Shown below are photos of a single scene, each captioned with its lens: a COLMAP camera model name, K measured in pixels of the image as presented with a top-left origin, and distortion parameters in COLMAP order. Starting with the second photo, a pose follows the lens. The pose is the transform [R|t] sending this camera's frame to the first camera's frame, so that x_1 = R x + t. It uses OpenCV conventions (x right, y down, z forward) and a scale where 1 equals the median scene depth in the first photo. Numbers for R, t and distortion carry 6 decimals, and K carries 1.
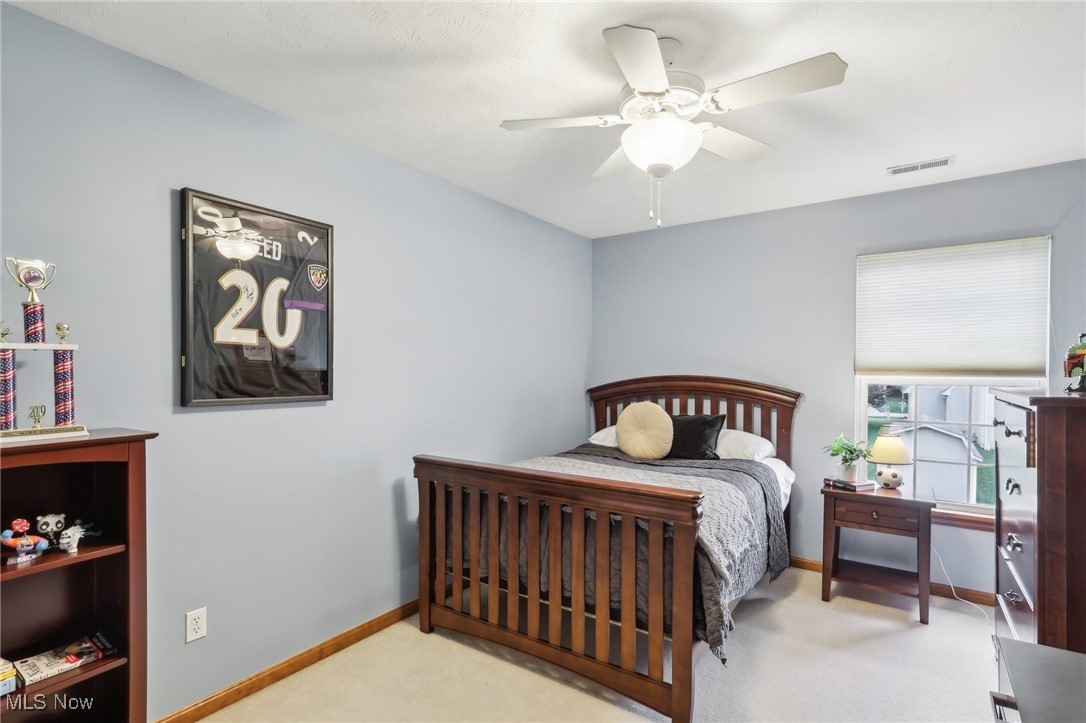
lens RADIAL K [[522.8, 0, 530.9], [0, 522.8, 380.2], [0, 0, 1]] dist [-0.001382, -0.000346]
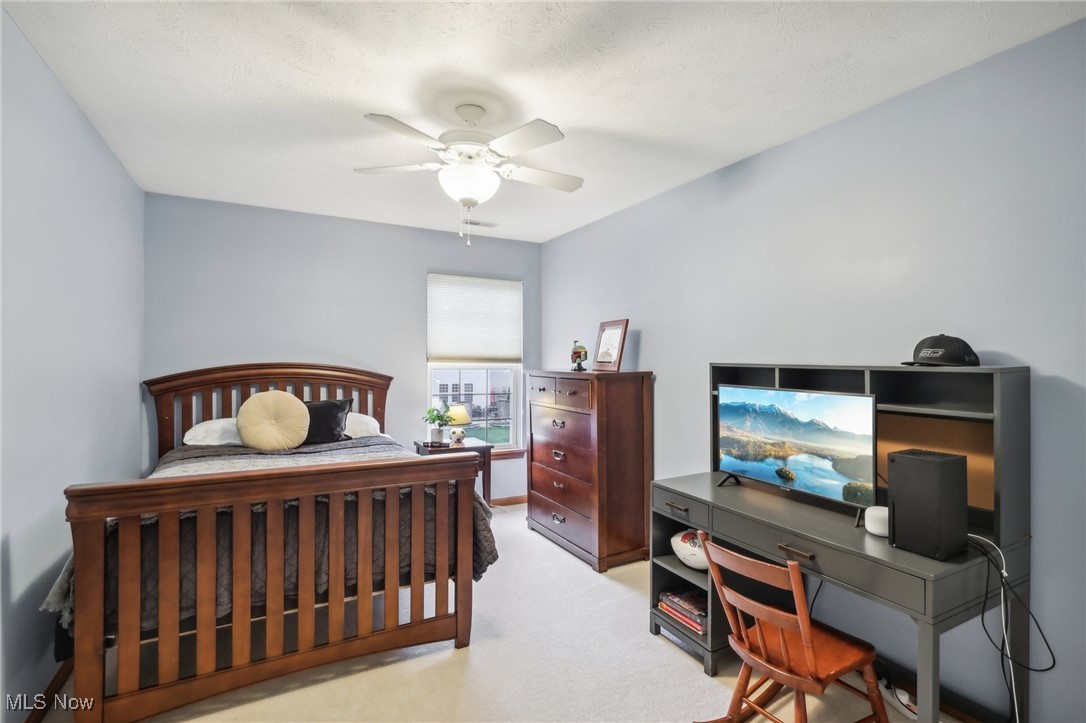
lens RADIAL K [[522.8, 0, 543.8], [0, 522.8, 358.1], [0, 0, 1]] dist [-0.001382, -0.000346]
pose [[0.443349, 0.005505, 0.896332, -0.501197], [0.008962, 0.999904, -0.010574, -0.004058], [-0.896304, 0.012721, 0.443257, 0.167491]]
